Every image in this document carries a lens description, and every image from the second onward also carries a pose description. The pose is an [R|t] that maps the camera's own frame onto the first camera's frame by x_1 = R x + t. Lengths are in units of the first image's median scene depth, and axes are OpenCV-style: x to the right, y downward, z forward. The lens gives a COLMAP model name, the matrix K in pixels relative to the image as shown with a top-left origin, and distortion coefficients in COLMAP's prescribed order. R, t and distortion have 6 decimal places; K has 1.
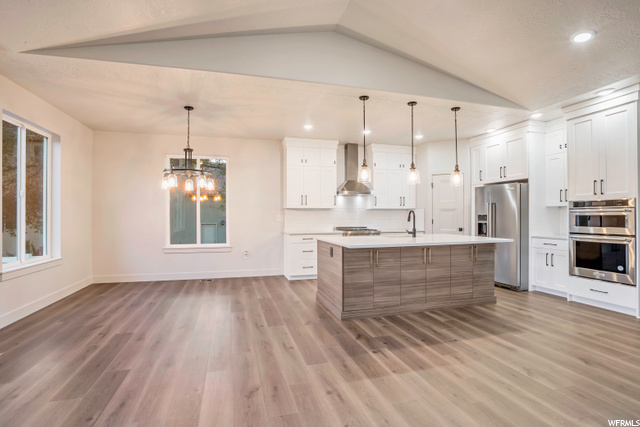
lens RADIAL K [[312.8, 0, 320.0], [0, 312.8, 213.5], [0, 0, 1]] dist [-0.066267, 0.028209]
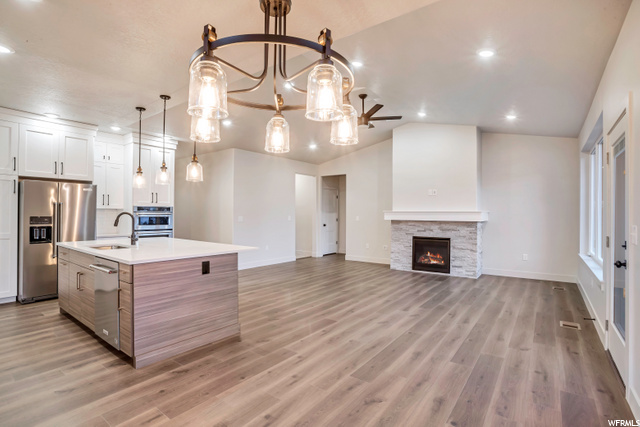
lens RADIAL K [[312.8, 0, 320.0], [0, 312.8, 213.5], [0, 0, 1]] dist [-0.066267, 0.028209]
pose [[-0.603175, 0.000069, 0.797609, -0.744022], [-0.012332, 0.999880, -0.009412, -0.006377], [-0.797514, -0.015513, -0.603101, 1.246235]]
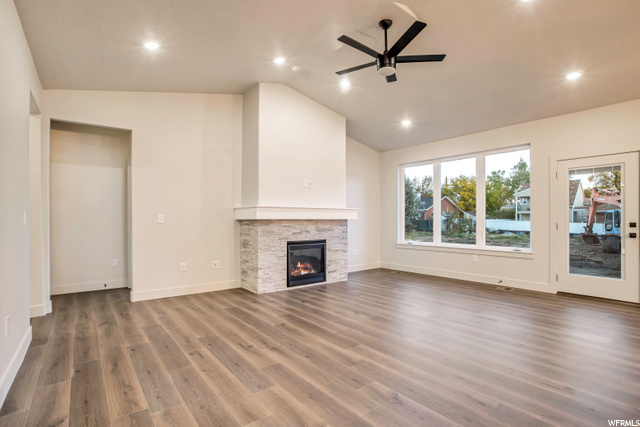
lens RADIAL K [[312.8, 0, 320.0], [0, 312.8, 213.5], [0, 0, 1]] dist [-0.066267, 0.028209]
pose [[-0.929490, -0.004857, -0.368814, 0.704006], [0.005096, 0.999649, -0.026009, 0.019272], [0.368811, -0.026055, -0.929139, 1.007773]]
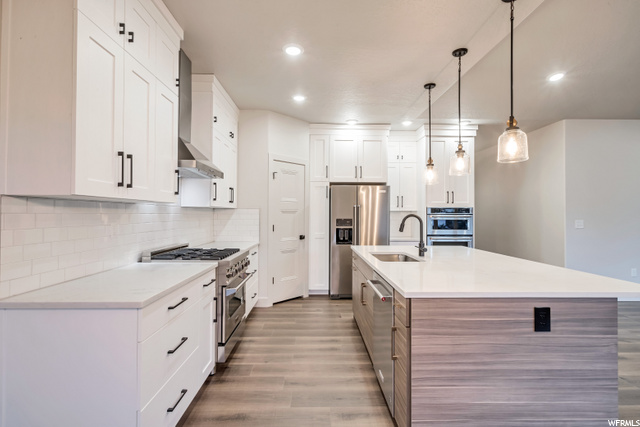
lens RADIAL K [[301.3, 0, 318.2], [0, 301.3, 210.8], [0, 0, 1]] dist [-0.000363, 0.000343]
pose [[0.265005, 0.017106, 0.964095, -0.408153], [-0.013816, 0.999807, -0.013942, -0.006905], [-0.964148, -0.009625, 0.265190, 1.182937]]
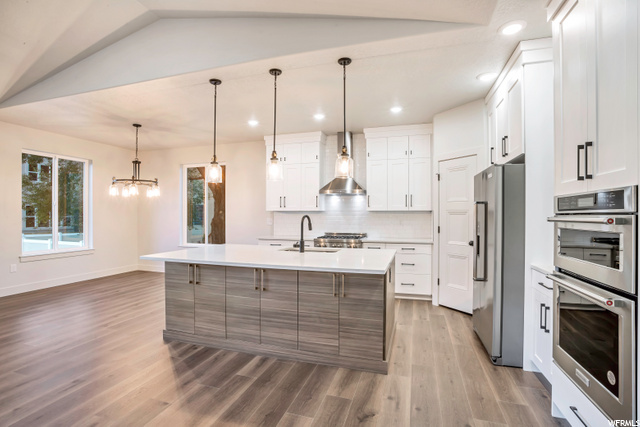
lens RADIAL K [[312.8, 0, 320.0], [0, 312.8, 213.5], [0, 0, 1]] dist [-0.066267, 0.028209]
pose [[0.828395, 0.001732, -0.560142, 0.842648], [-0.000209, 0.999996, 0.002782, -0.018691], [0.560144, -0.002187, 0.828392, 0.466055]]
